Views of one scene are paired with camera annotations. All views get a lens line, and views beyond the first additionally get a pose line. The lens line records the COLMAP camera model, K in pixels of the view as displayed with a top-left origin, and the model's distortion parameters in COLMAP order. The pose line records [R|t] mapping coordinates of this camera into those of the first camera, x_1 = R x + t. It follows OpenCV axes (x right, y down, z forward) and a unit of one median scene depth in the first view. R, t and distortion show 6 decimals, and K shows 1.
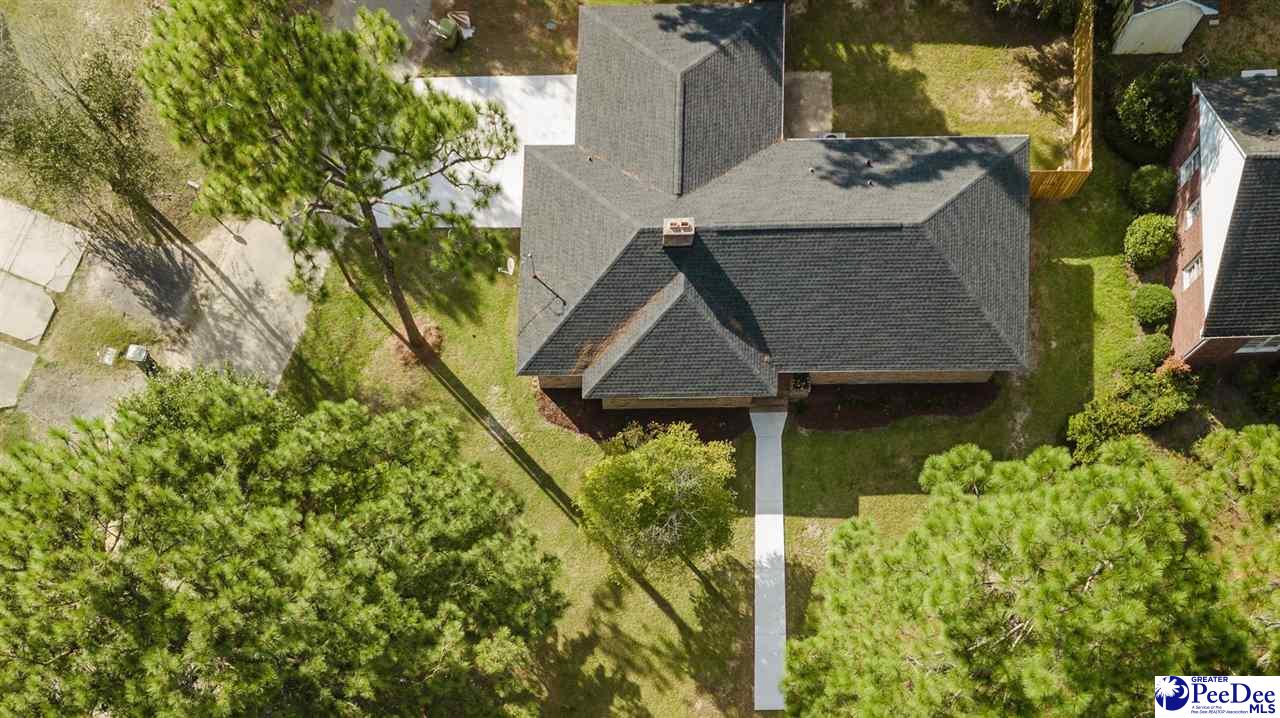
lens RADIAL K [[2351.2, 0, 642.4], [0, 2351.2, 358.9], [0, 0, 1]] dist [-0.416253, 0.000000]
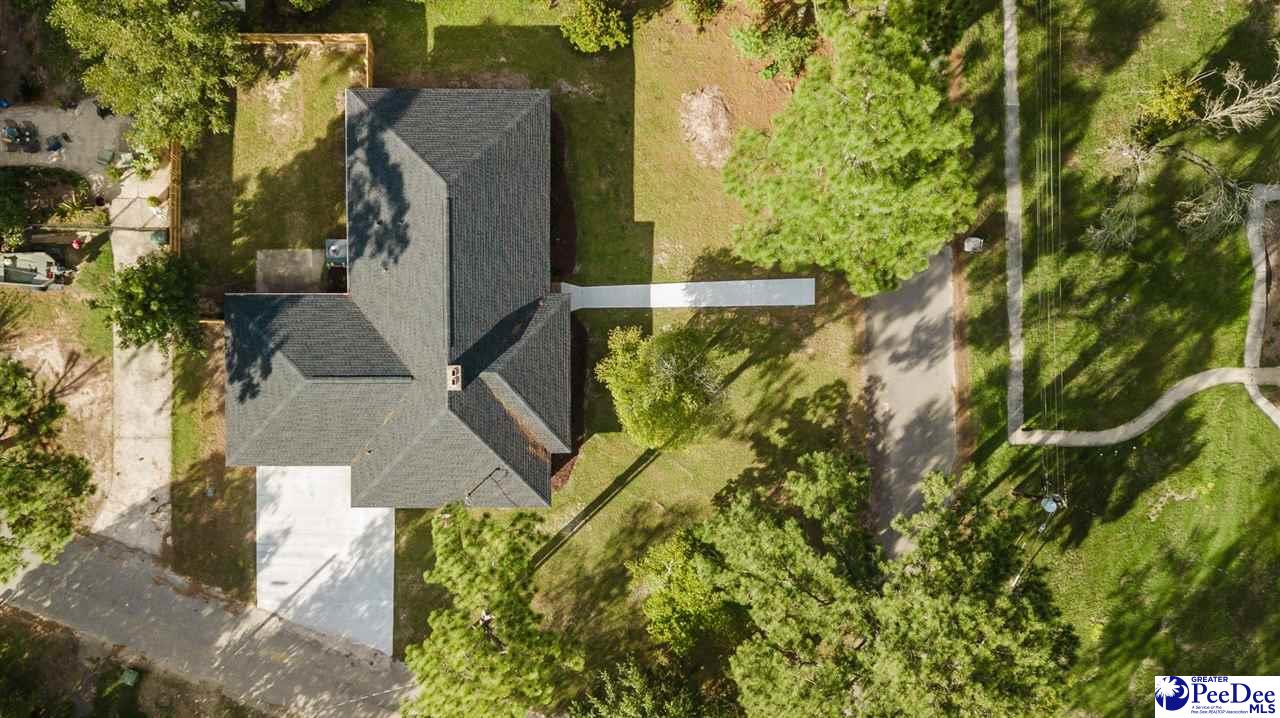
lens RADIAL K [[2351.2, 0, 640.3], [0, 2351.2, 361.7], [0, 0, 1]] dist [-0.416253, 0.000000]
pose [[-0.029964, -0.999442, 0.014763, 0.002436], [0.990465, -0.027701, 0.134954, -0.105437], [-0.134470, 0.018666, 0.990742, -0.202445]]
